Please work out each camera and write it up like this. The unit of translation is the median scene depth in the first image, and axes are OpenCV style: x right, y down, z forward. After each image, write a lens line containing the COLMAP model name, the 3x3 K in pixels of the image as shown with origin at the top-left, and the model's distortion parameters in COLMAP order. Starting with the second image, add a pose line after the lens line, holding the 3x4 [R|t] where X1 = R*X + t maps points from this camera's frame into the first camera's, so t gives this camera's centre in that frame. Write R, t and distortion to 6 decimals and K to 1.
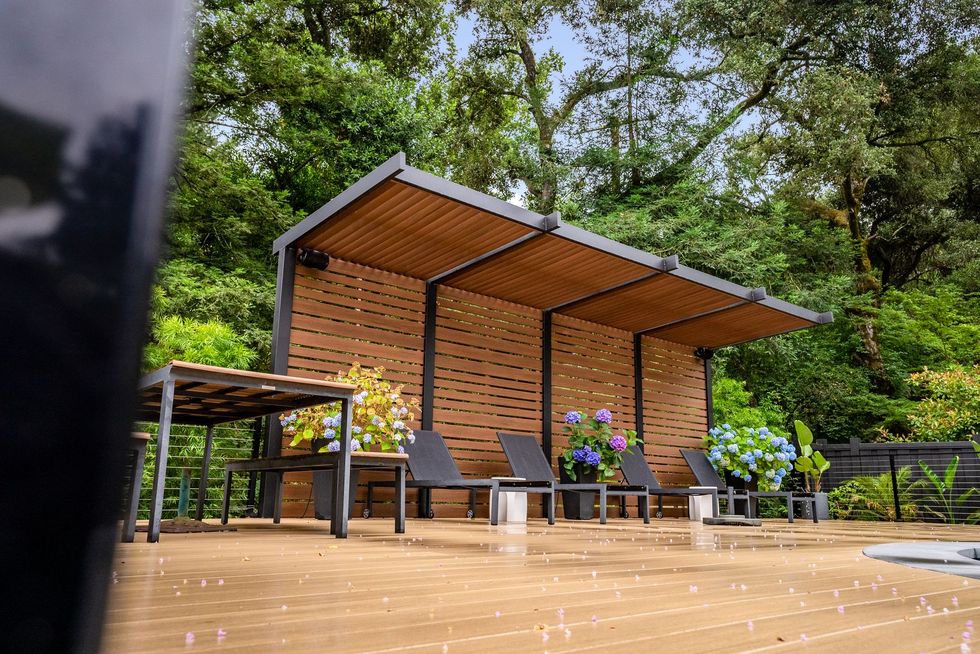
lens RADIAL K [[745.0, 0, 490.0], [0, 745.0, 327.0], [0, 0, 1]] dist [0.000404, 0.000422]
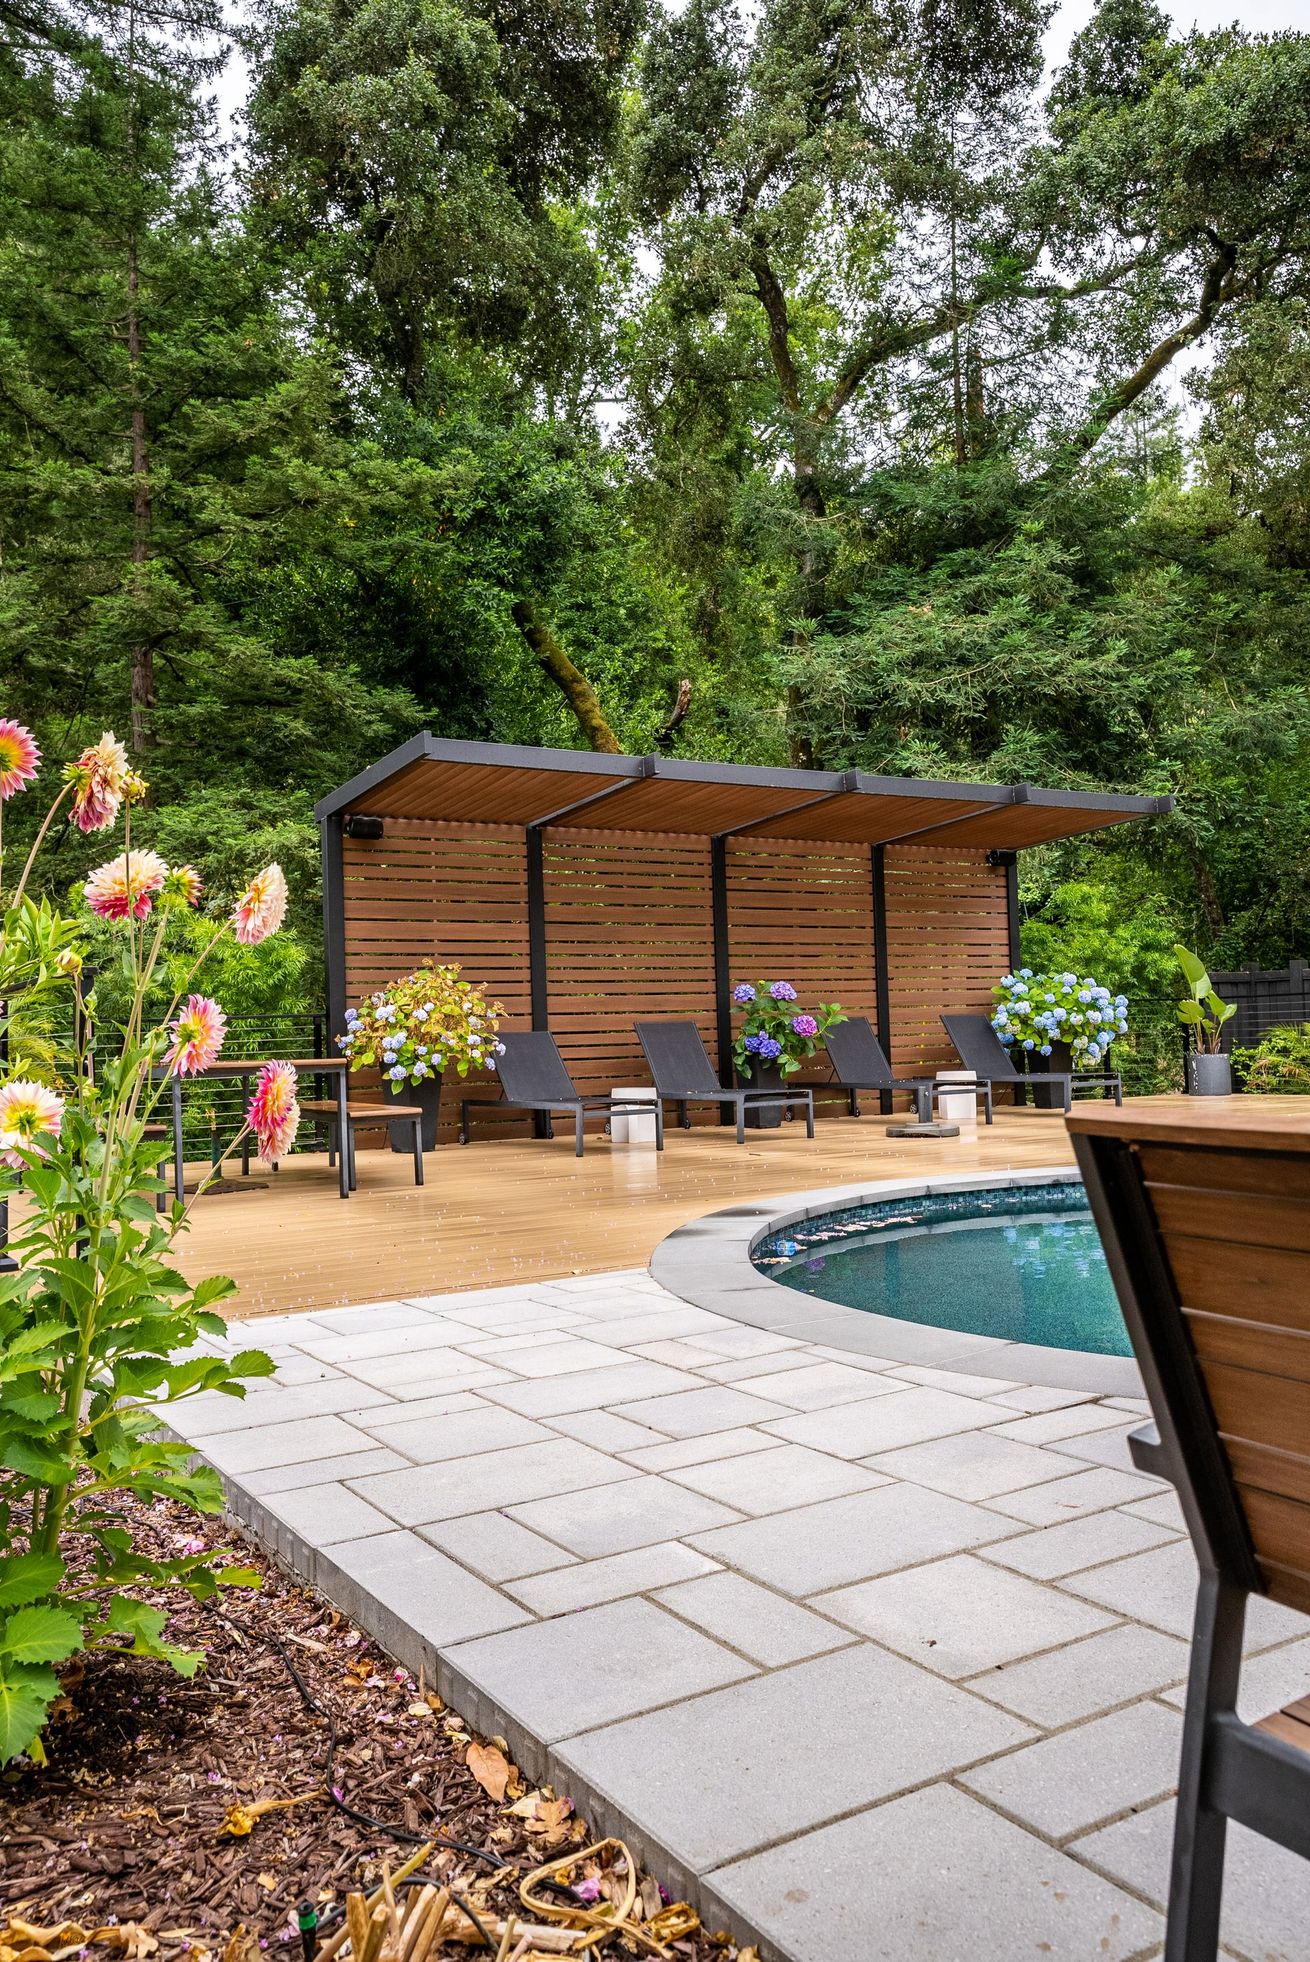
lens RADIAL K [[1491.4, 0, 655.0], [0, 1491.4, 981.0], [0, 0, 1]] dist [0.000404, 0.000422]
pose [[0.984169, -0.054202, -0.168739, 0.227947], [0.085891, 0.978676, 0.186590, -0.142773], [0.155027, -0.198129, 0.967839, -0.356073]]
